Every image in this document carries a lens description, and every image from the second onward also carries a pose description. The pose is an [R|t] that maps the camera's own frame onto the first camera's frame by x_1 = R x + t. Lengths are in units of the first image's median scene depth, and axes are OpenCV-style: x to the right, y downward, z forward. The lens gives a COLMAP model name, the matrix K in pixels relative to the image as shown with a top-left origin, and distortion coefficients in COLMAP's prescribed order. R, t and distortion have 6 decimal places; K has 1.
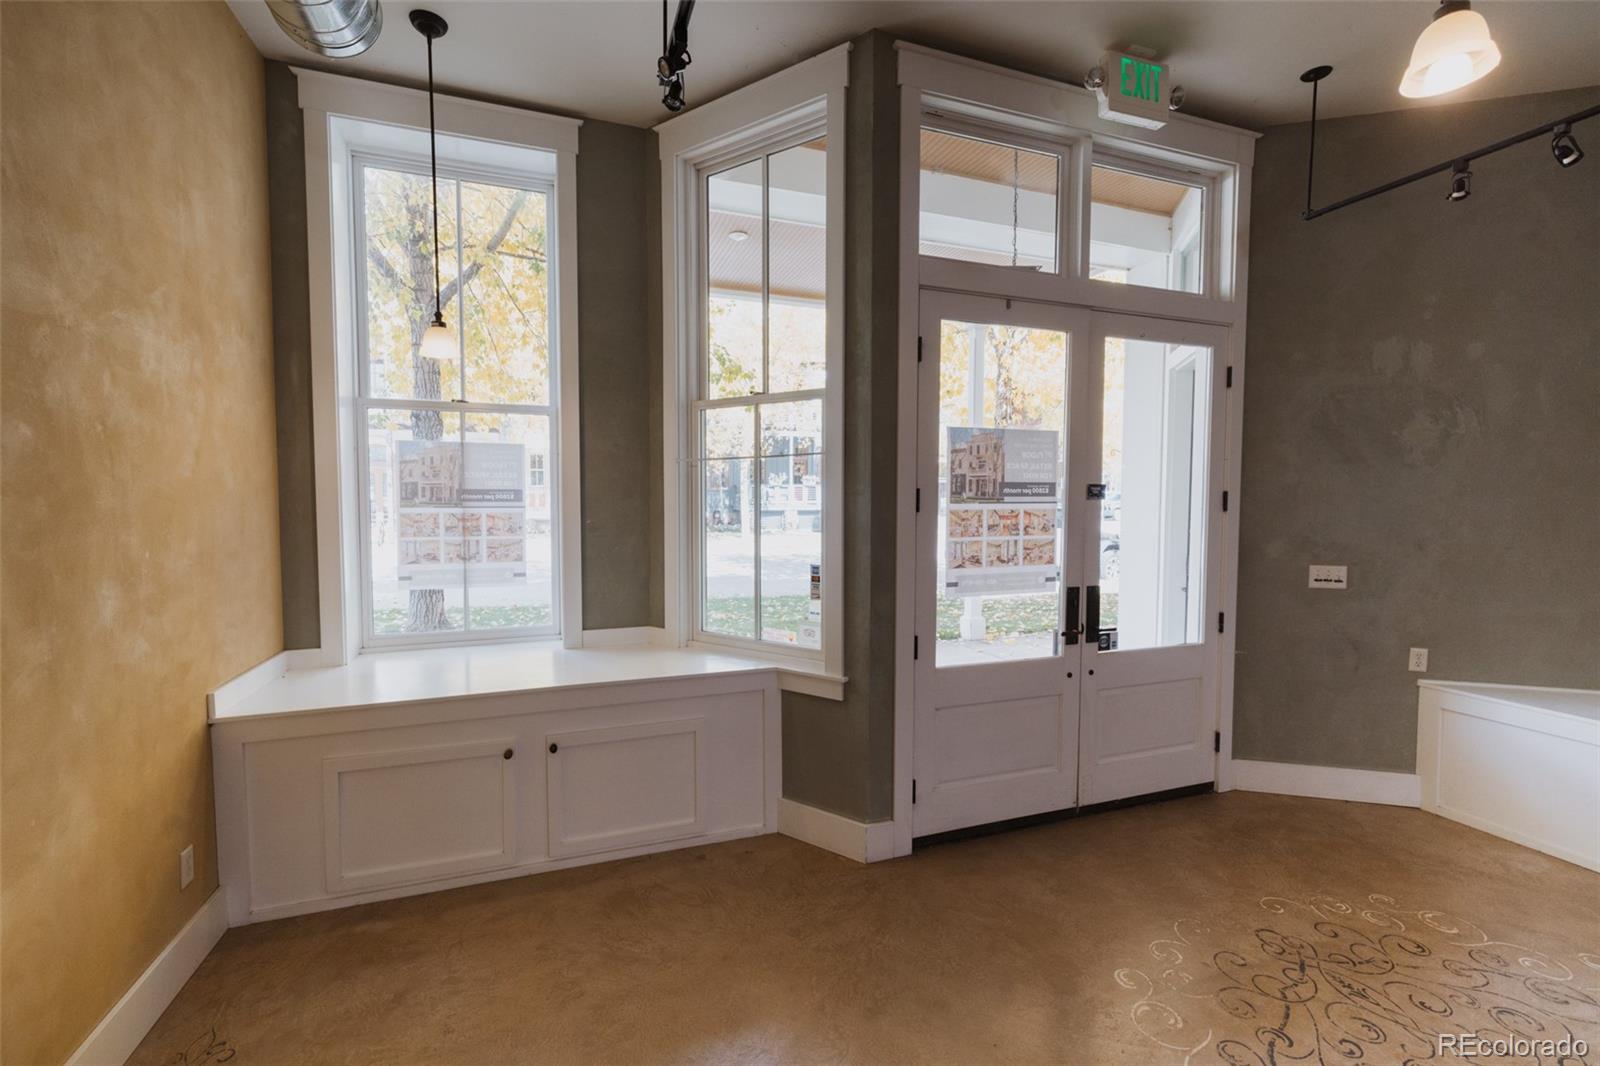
lens RADIAL K [[669.4, 0, 798.5], [0, 669.4, 526.4], [0, 0, 1]] dist [-0.000183, -0.000106]
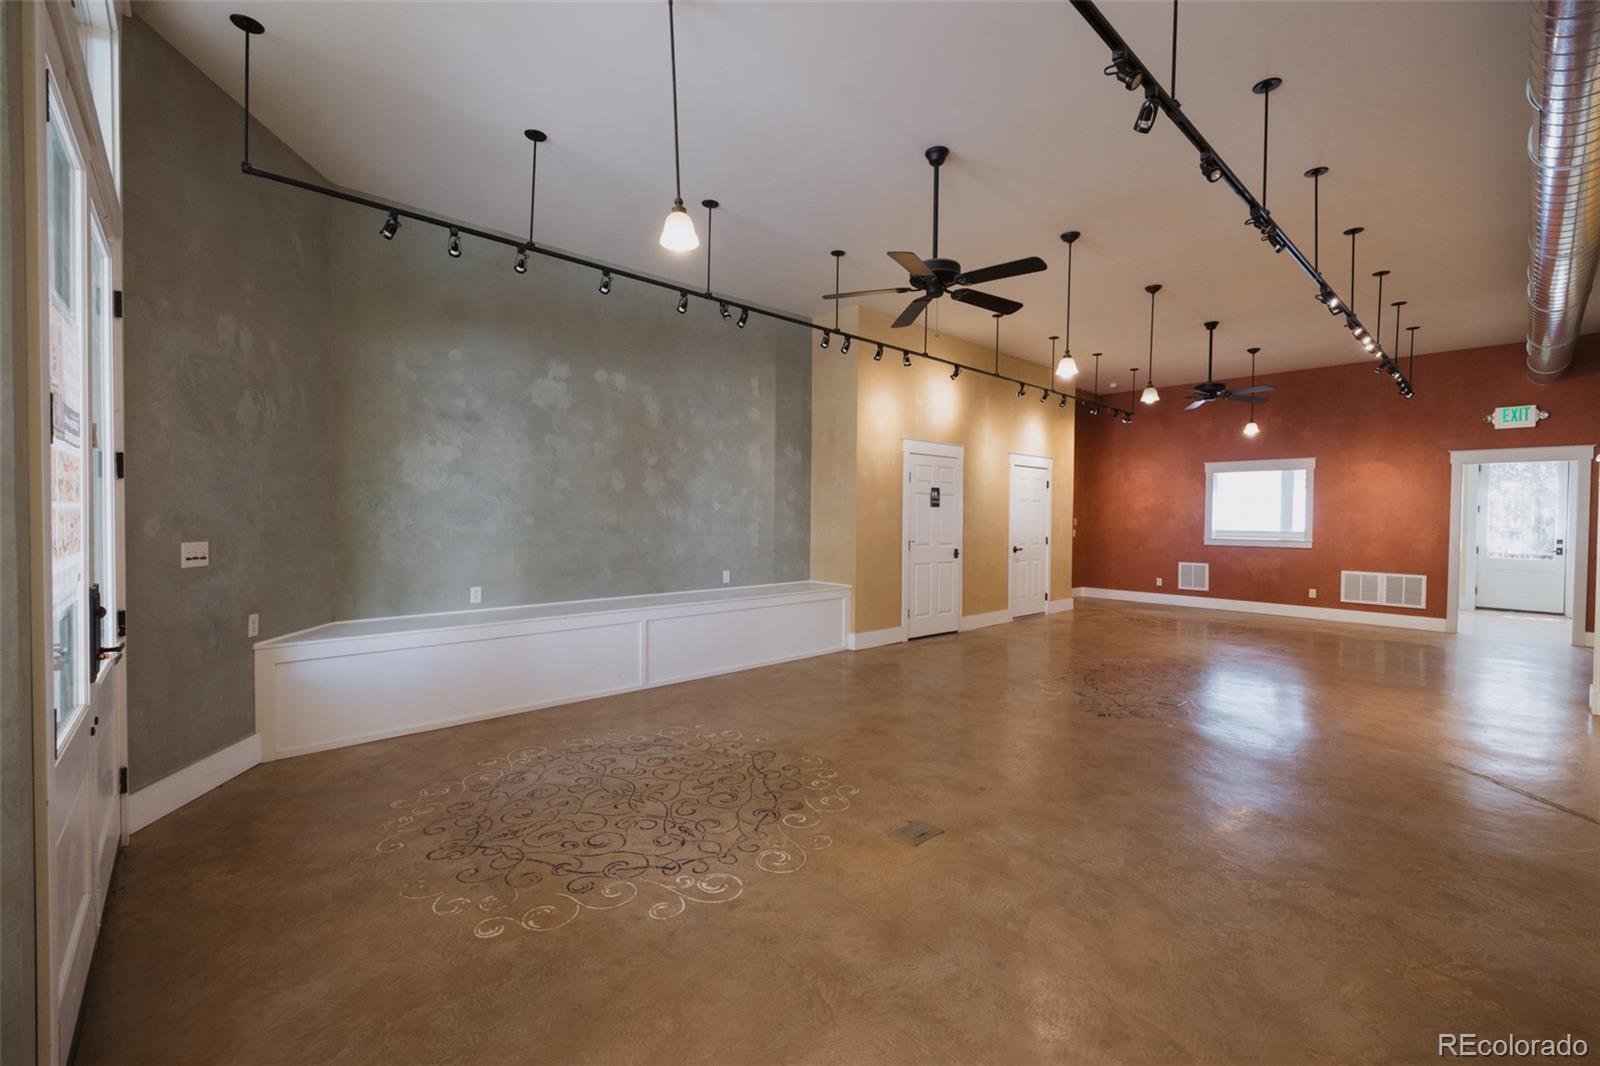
lens RADIAL K [[669.4, 0, 798.5], [0, 669.4, 526.4], [0, 0, 1]] dist [-0.000183, -0.000106]
pose [[-0.378623, -0.021369, 0.925304, -0.408633], [0.032225, 0.998823, 0.036253, 0.033036], [-0.924990, 0.043544, -0.377489, 0.628622]]
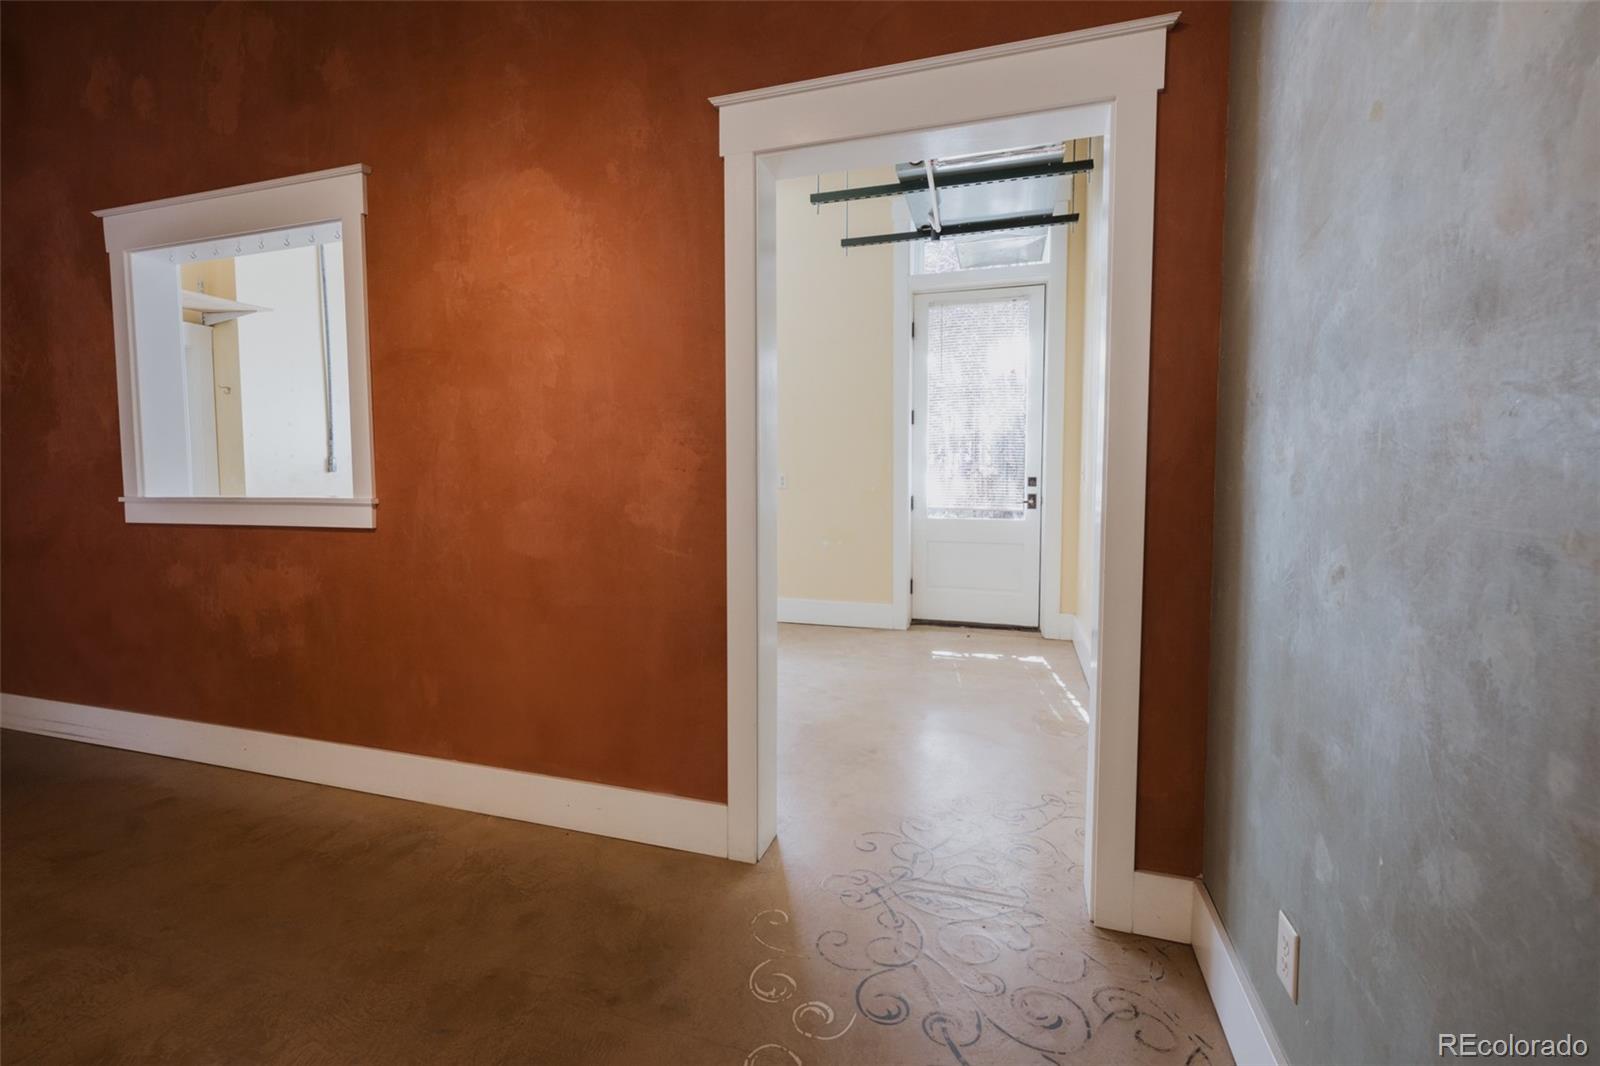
lens RADIAL K [[675.4, 0, 796.1], [0, 675.4, 511.0], [0, 0, 1]] dist [-0.000448, -0.000055]
pose [[-0.793683, -0.035367, 0.607303, 0.579520], [0.031159, 0.994635, 0.098646, 0.221756], [-0.607533, 0.097217, -0.788322, -2.158993]]
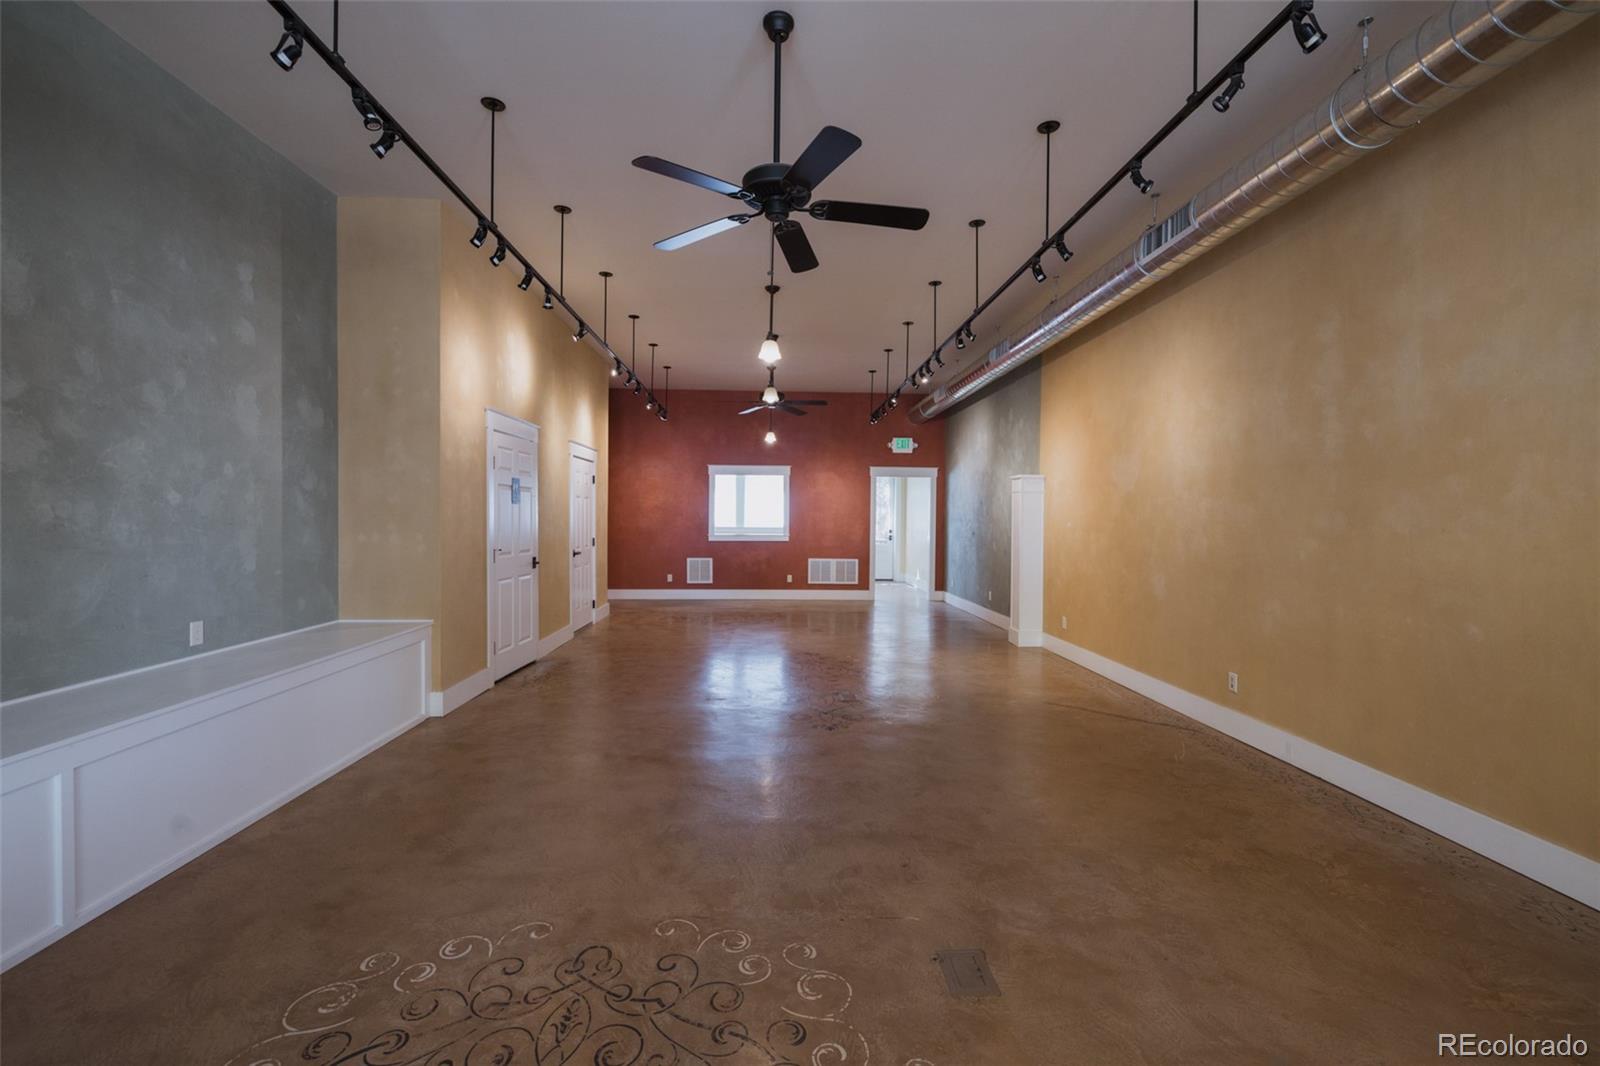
lens RADIAL K [[669.4, 0, 798.5], [0, 669.4, 526.4], [0, 0, 1]] dist [-0.000183, -0.000106]
pose [[-0.954540, -0.013472, 0.297777, 0.327614], [0.003948, 0.998319, 0.057821, 0.026091], [-0.298056, 0.056368, -0.952883, 0.784719]]
